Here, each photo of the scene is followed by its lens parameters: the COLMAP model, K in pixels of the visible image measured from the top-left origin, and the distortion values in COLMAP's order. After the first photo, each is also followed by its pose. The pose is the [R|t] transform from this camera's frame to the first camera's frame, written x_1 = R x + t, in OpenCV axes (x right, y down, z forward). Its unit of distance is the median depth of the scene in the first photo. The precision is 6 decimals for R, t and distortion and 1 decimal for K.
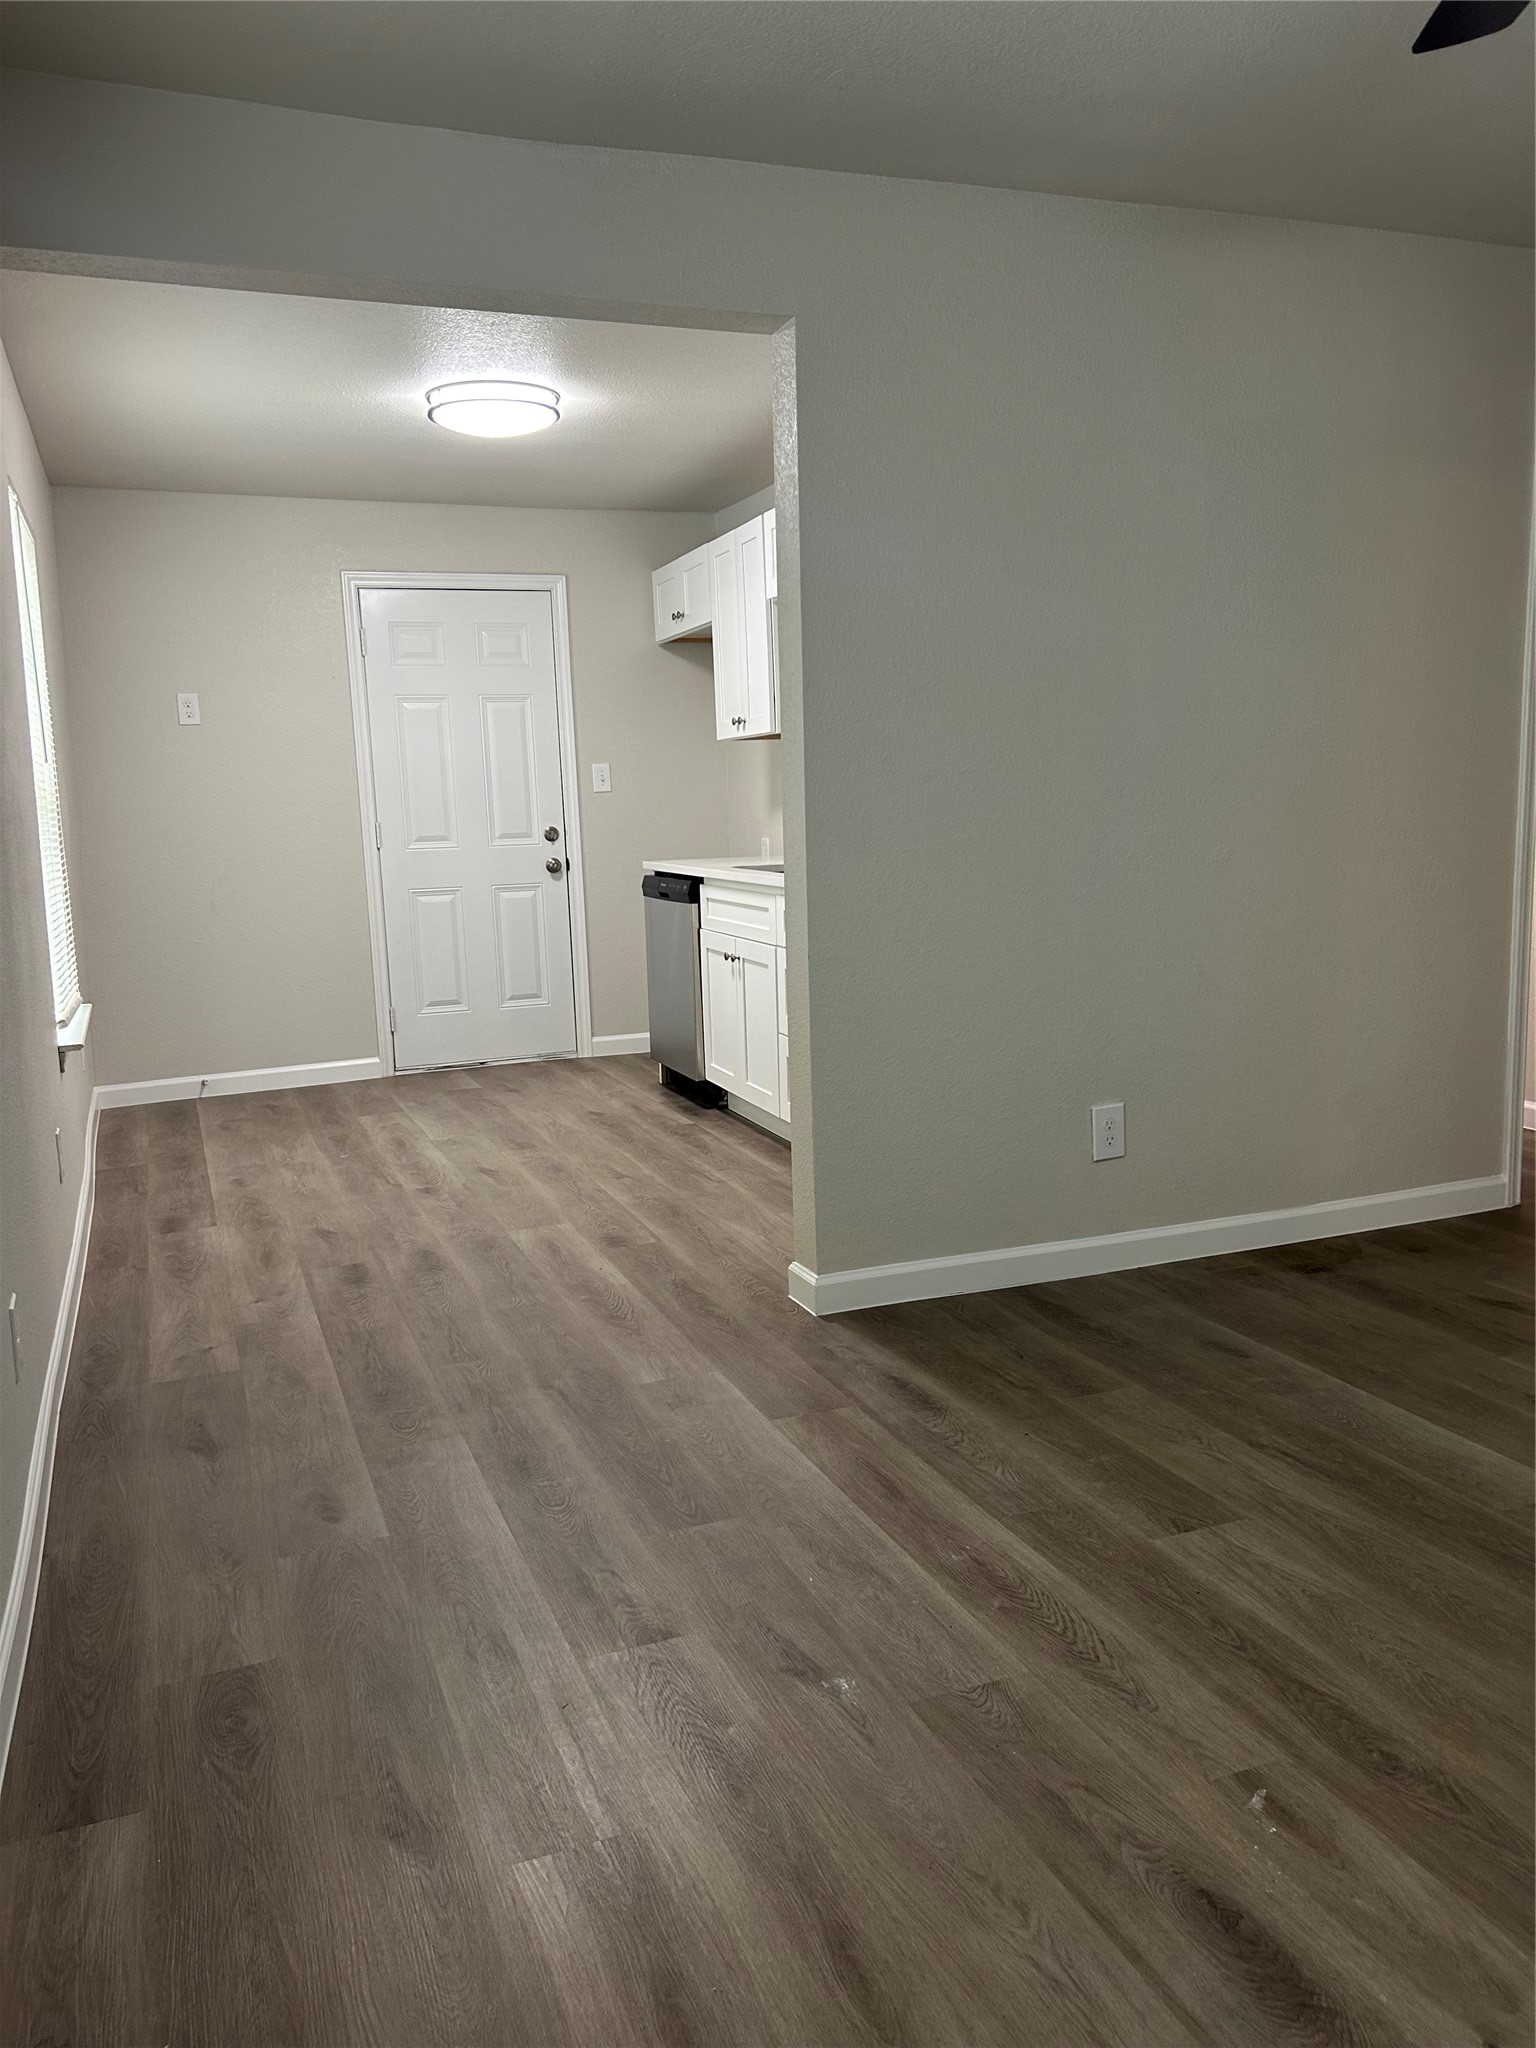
lens RADIAL K [[1548.3, 0, 781.1], [0, 1548.3, 1022.6], [0, 0, 1]] dist [0.054551, -0.068340]
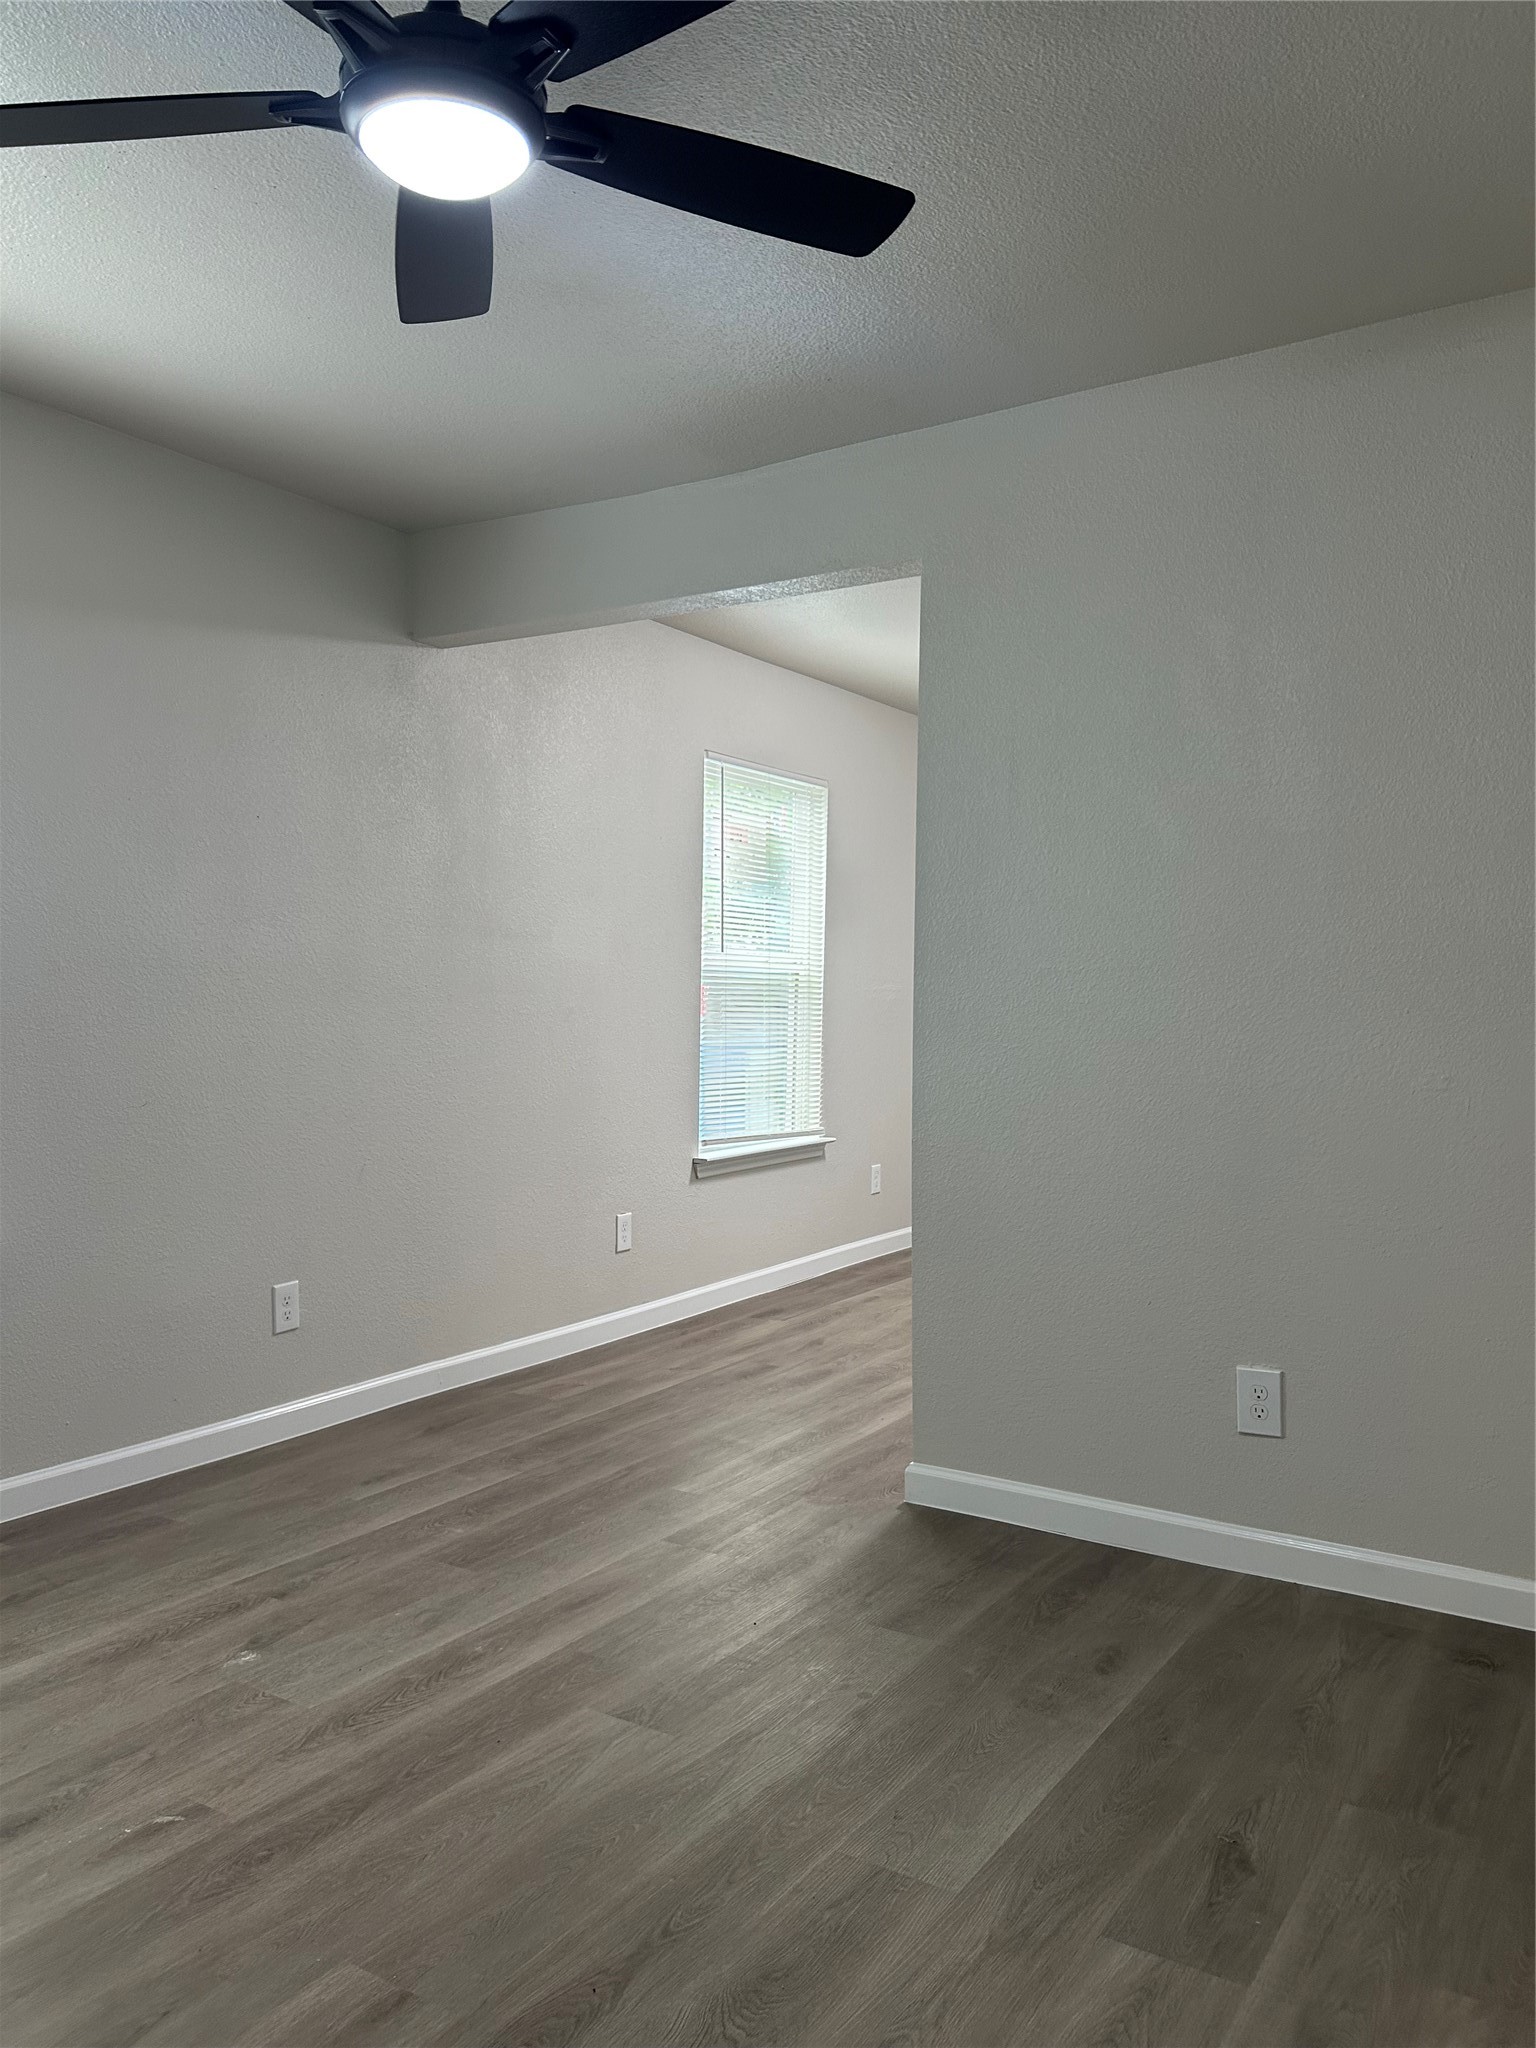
lens RADIAL K [[1548.3, 0, 781.1], [0, 1548.3, 1022.6], [0, 0, 1]] dist [0.054551, -0.068340]
pose [[0.591342, 0.042598, -0.805295, 0.703776], [-0.140861, 0.988708, -0.051137, -0.049729], [0.794023, 0.143675, 0.590665, 0.269741]]
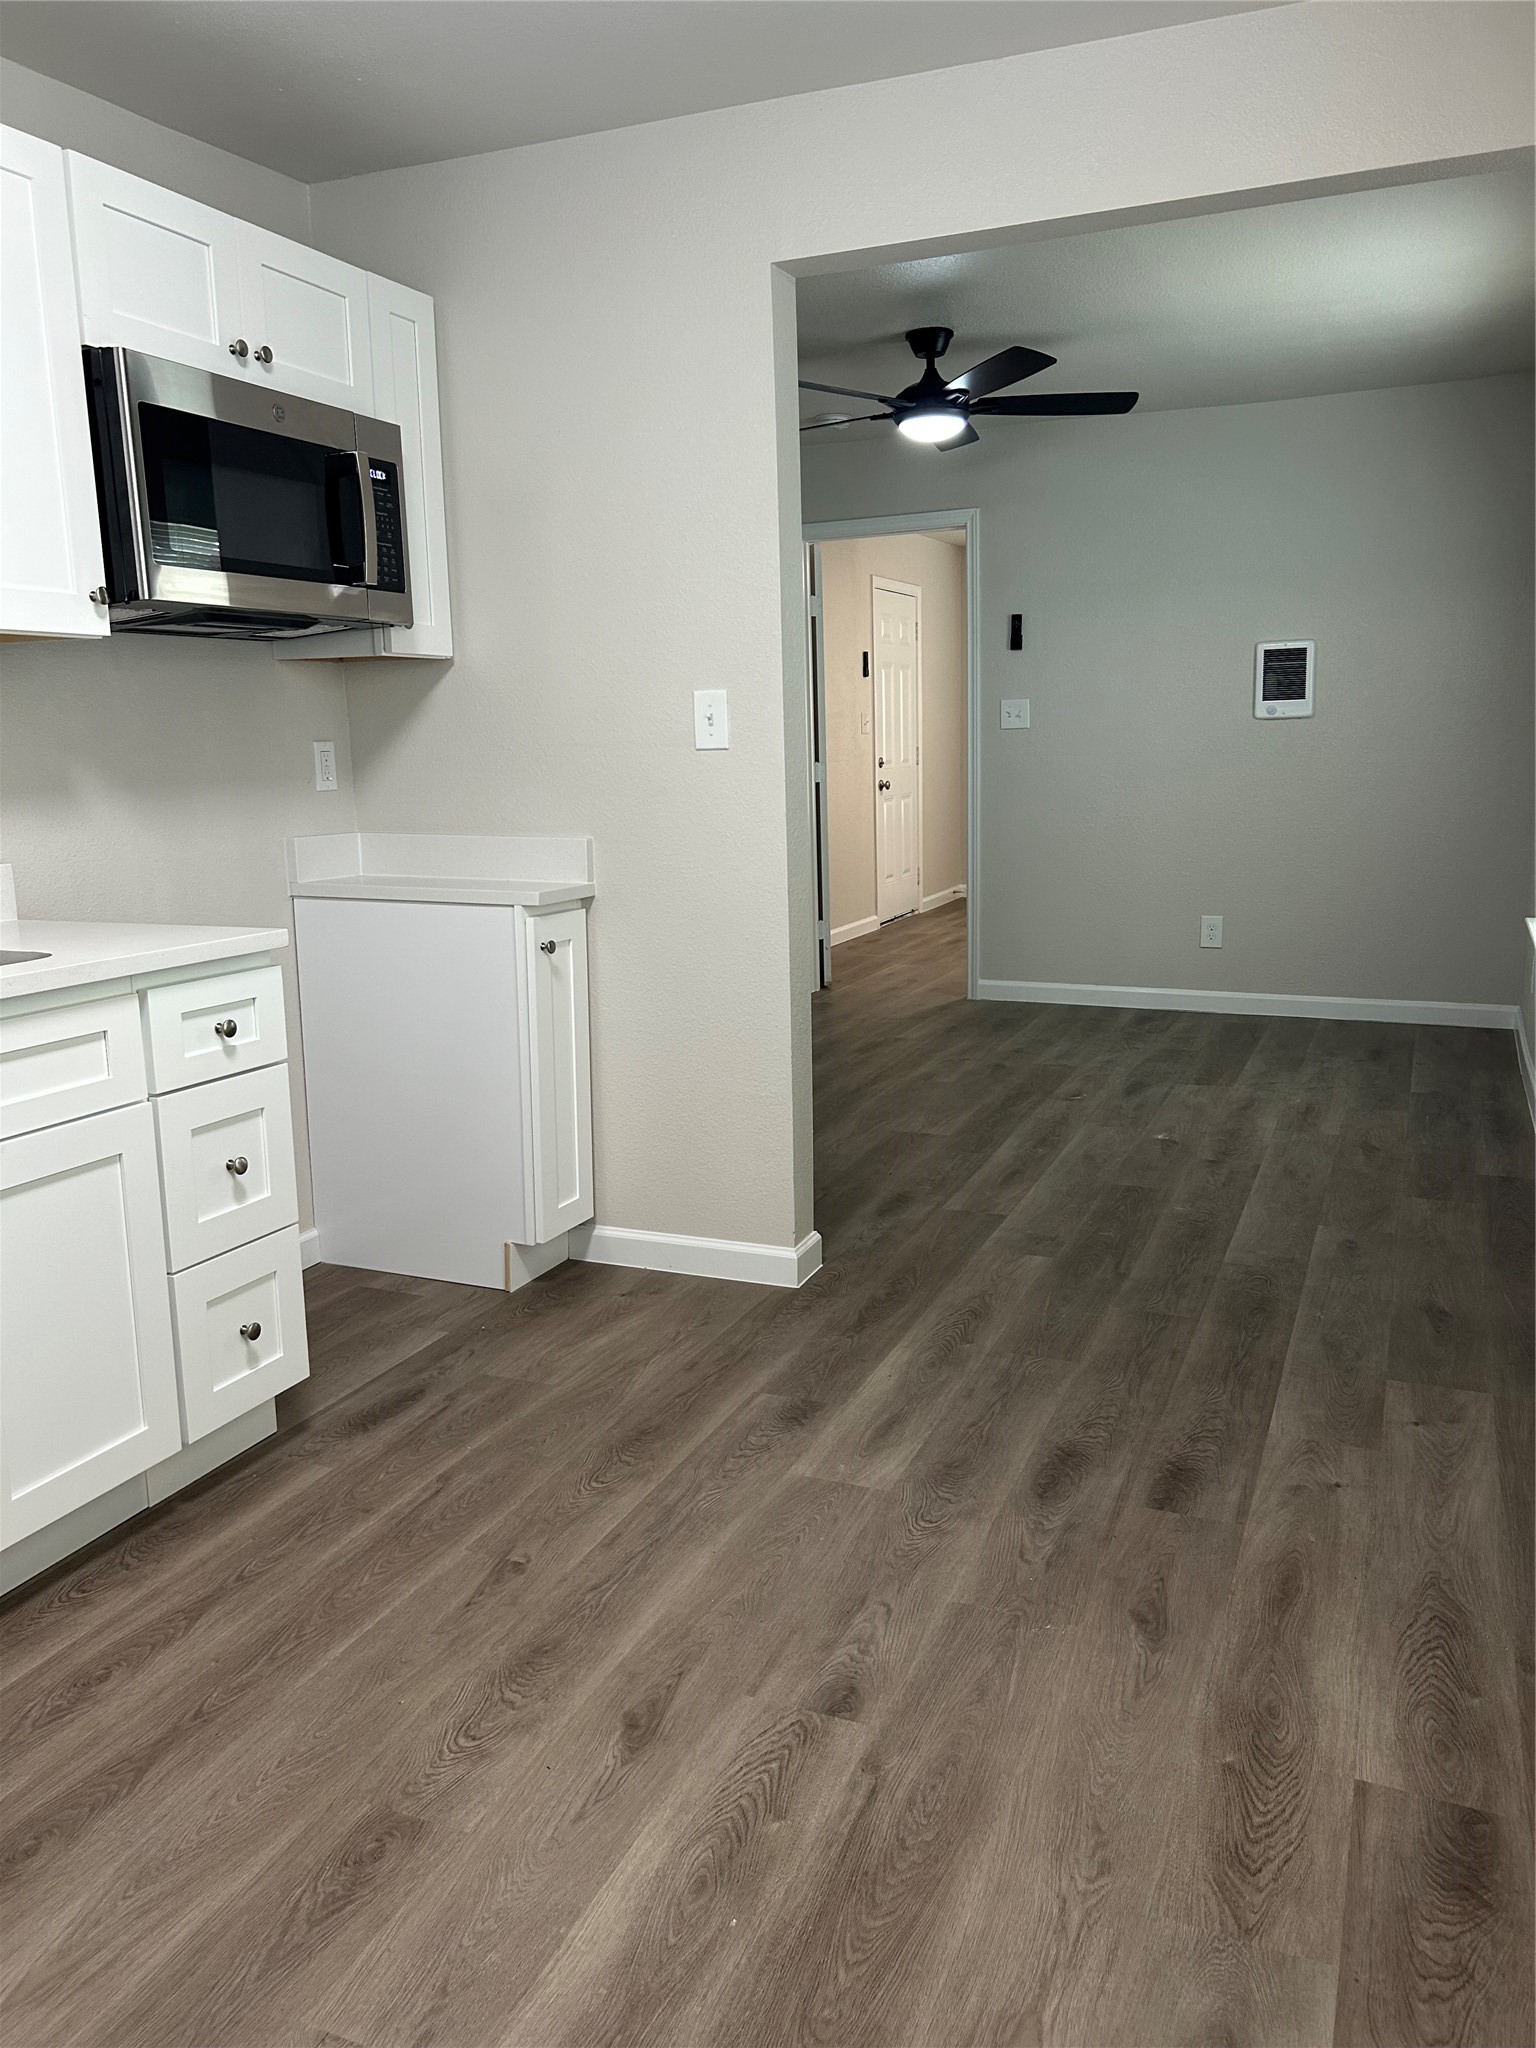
lens RADIAL K [[1548.3, 0, 781.1], [0, 1548.3, 1022.6], [0, 0, 1]] dist [0.054551, -0.068340]
pose [[-0.711465, -0.085321, 0.697522, -0.596348], [0.144327, 0.953700, 0.263869, -0.215035], [-0.687740, 0.288405, -0.666210, 1.500506]]
